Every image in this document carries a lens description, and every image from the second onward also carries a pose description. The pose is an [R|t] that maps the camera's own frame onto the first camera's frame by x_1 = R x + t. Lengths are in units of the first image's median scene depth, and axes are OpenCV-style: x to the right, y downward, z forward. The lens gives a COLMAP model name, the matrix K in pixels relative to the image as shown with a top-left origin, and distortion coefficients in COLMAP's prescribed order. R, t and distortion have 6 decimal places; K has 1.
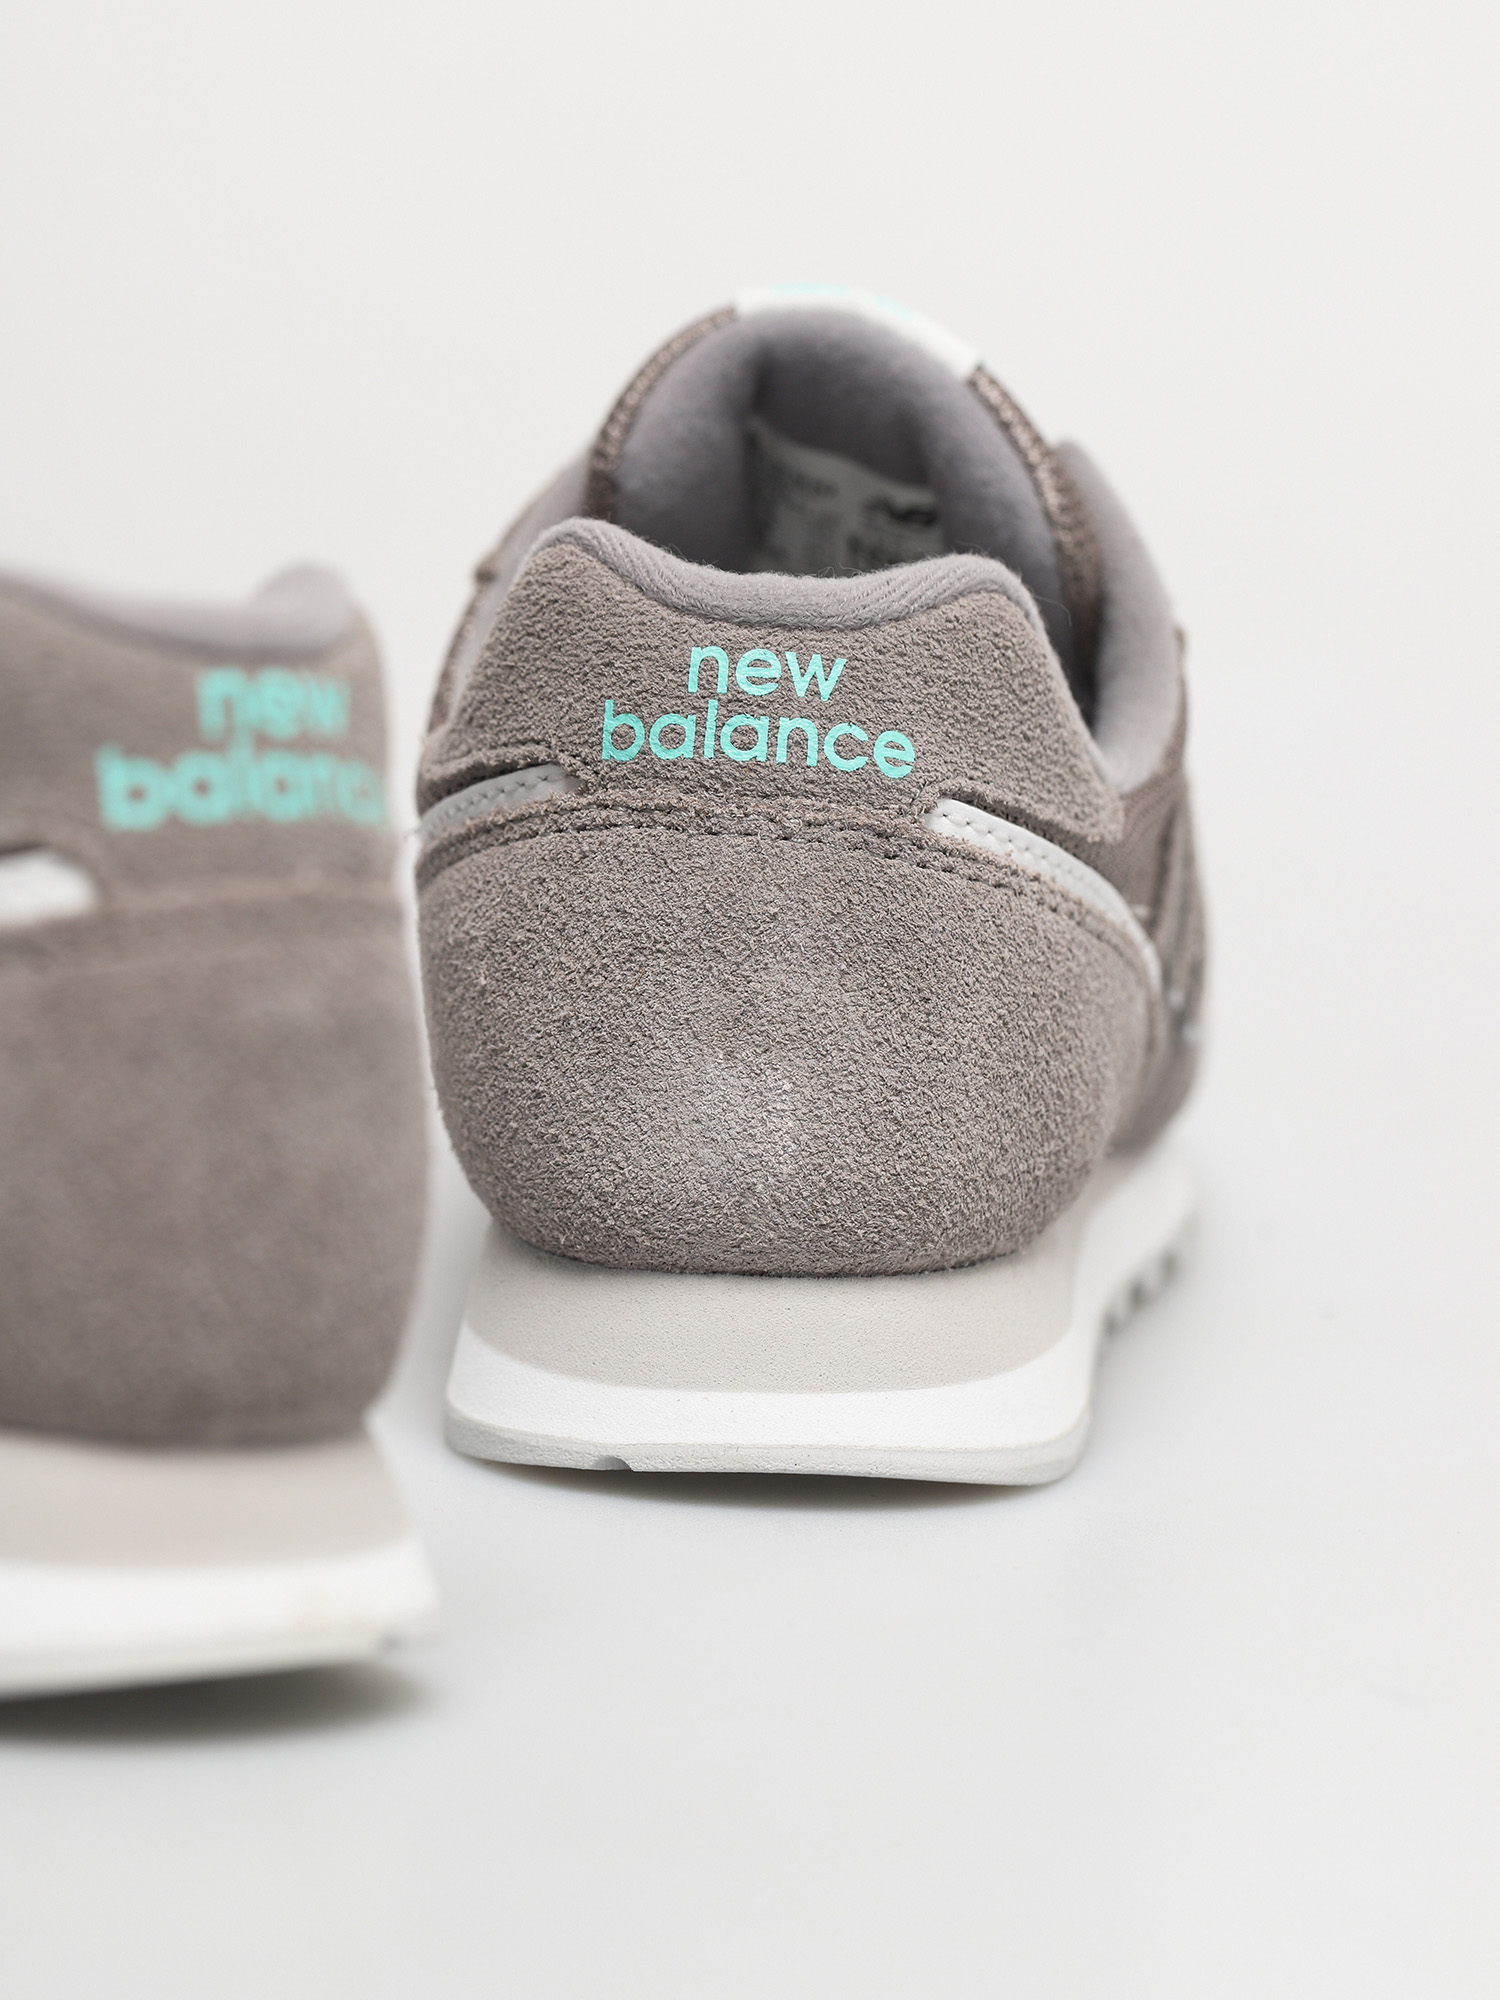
lens RADIAL K [[5719.9, 0, 750.0], [0, 5719.9, 1000.0], [0, 0, 1]] dist [-0.124872, -0.537574]
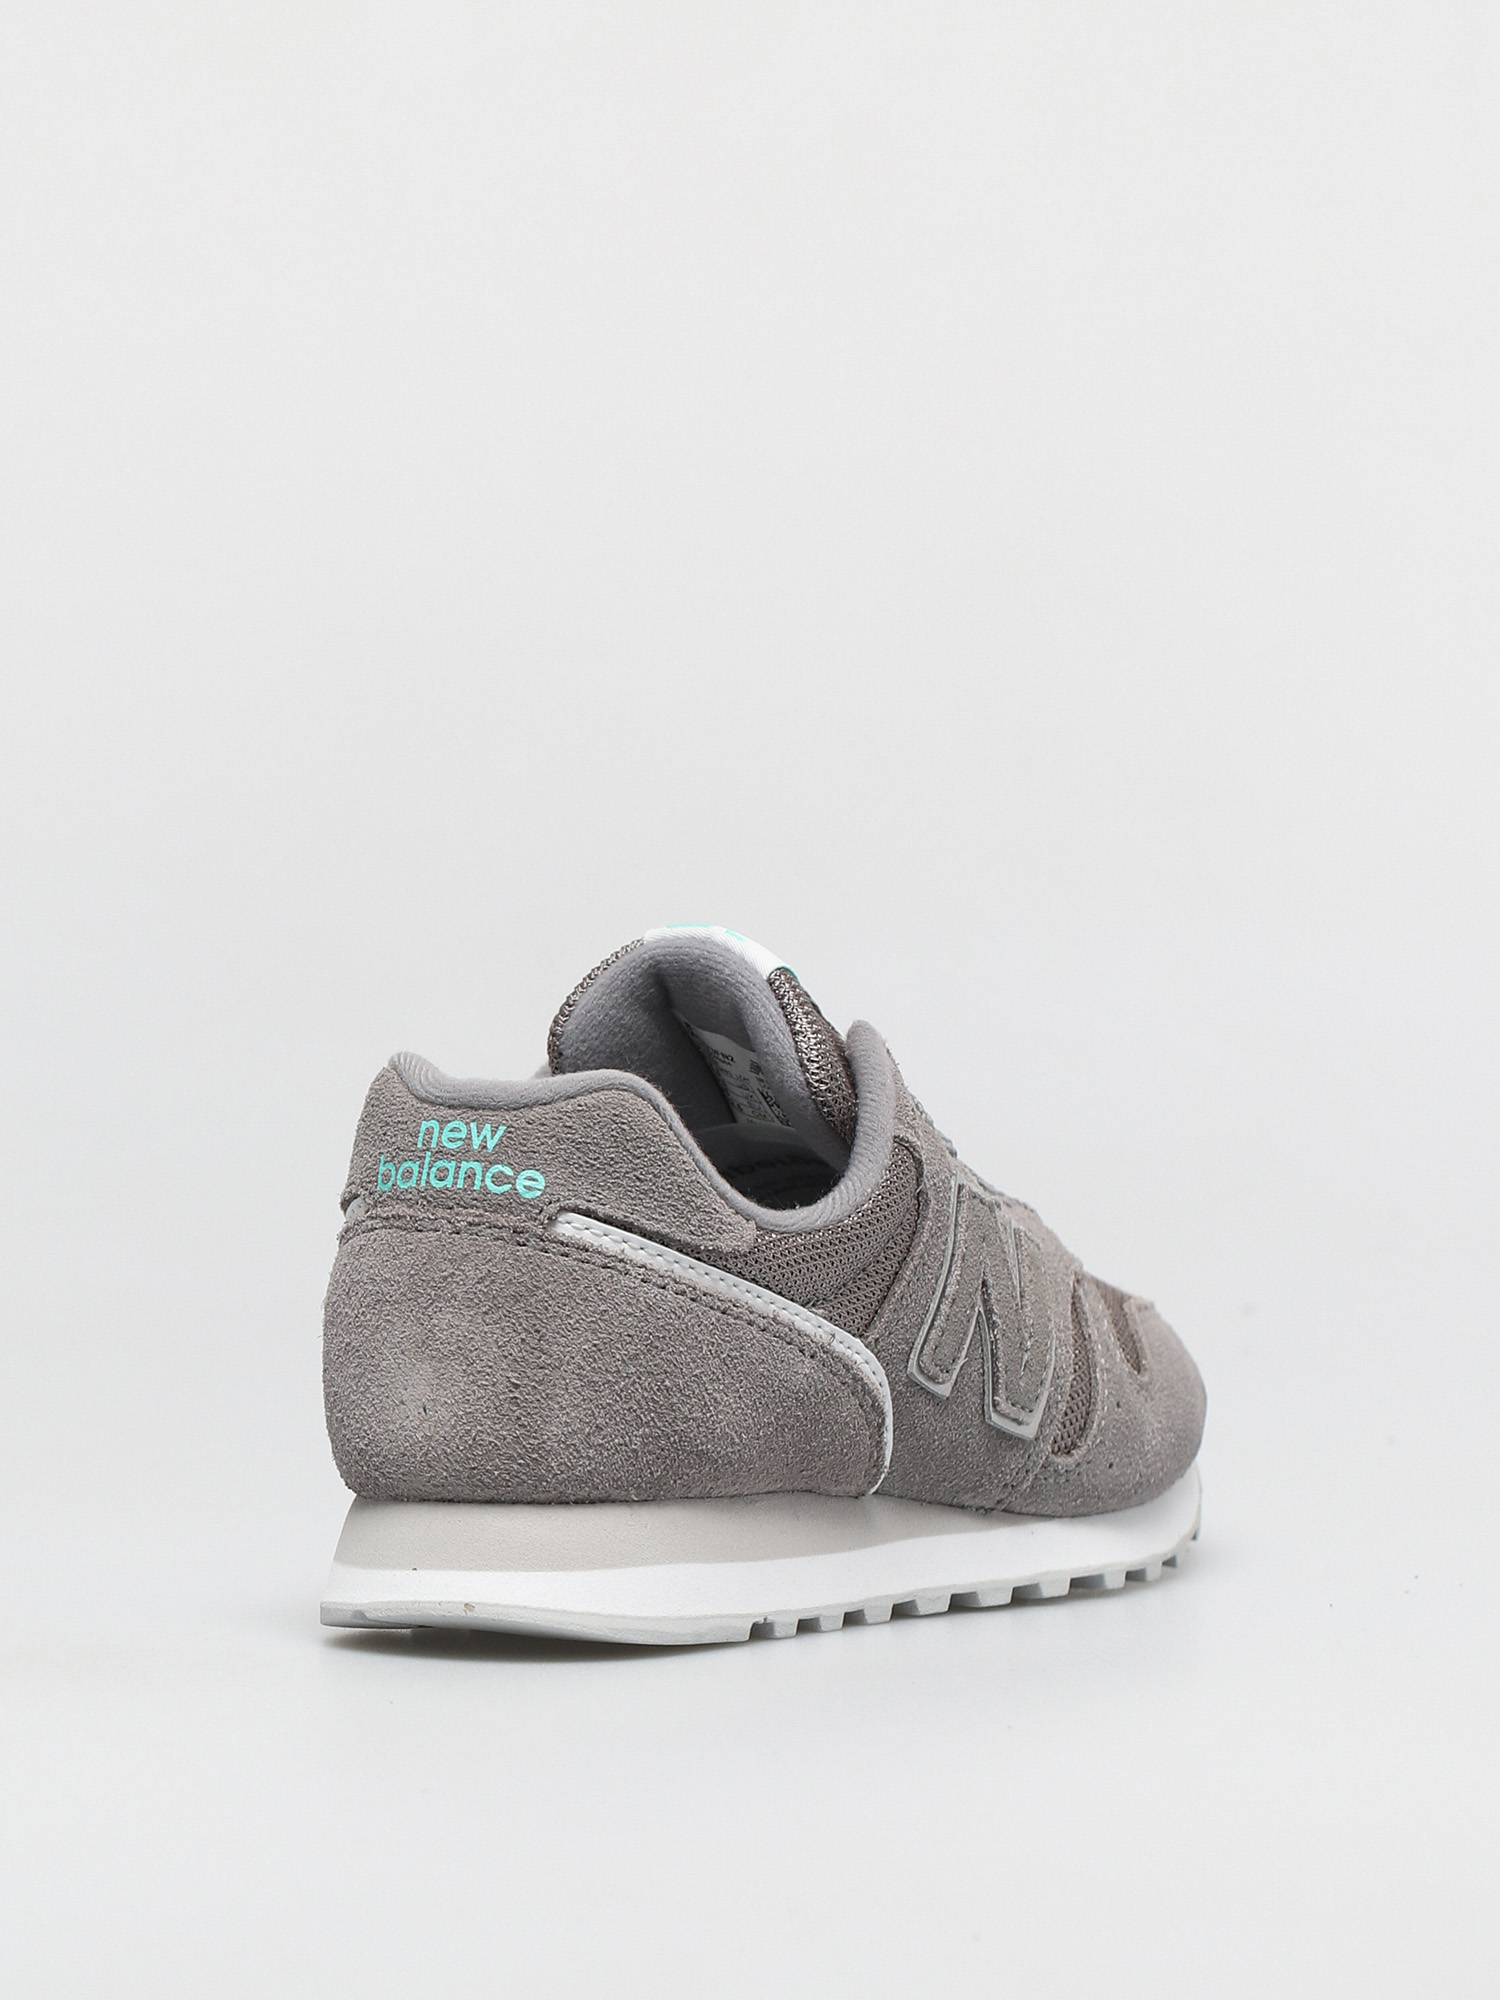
lens RADIAL K [[5719.9, 0, 750.0], [0, 5719.9, 1000.0], [0, 0, 1]] dist [-0.124872, -0.537574]
pose [[0.956092, -0.016342, -0.292610, 0.567147], [-0.026525, 0.989521, -0.141934, 0.136290], [0.291863, 0.143463, 0.945640, -0.543417]]
